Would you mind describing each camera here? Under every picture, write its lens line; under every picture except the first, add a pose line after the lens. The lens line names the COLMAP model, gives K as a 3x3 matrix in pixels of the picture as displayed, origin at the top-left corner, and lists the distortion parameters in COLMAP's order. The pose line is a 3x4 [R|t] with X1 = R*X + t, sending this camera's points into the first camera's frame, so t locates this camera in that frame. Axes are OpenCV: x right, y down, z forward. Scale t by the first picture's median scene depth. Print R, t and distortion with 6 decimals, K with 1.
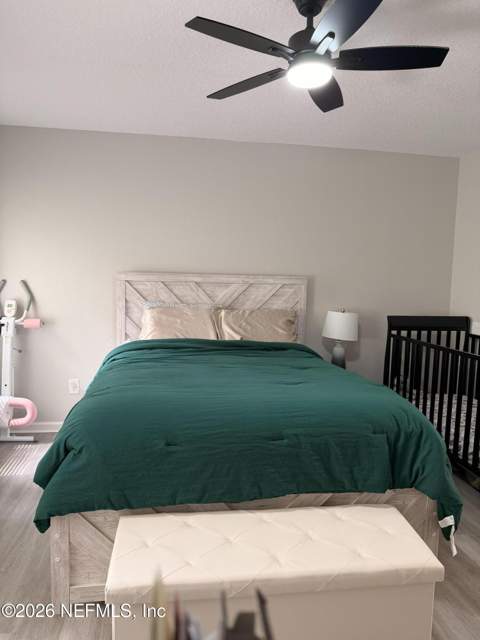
lens RADIAL K [[456.3, 0, 237.8], [0, 456.3, 319.6], [0, 0, 1]] dist [0.043796, -0.031594]
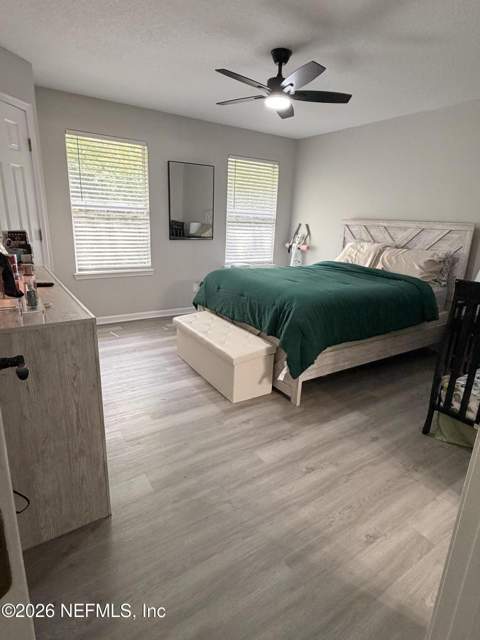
lens RADIAL K [[354.6, 0, 234.3], [0, 354.6, 322.6], [0, 0, 1]] dist [0.000451, -0.000893]
pose [[0.397779, 0.252694, -0.881996, 0.752832], [-0.112310, 0.967505, 0.226541, 0.007375], [0.910581, 0.008944, 0.413233, 0.139880]]
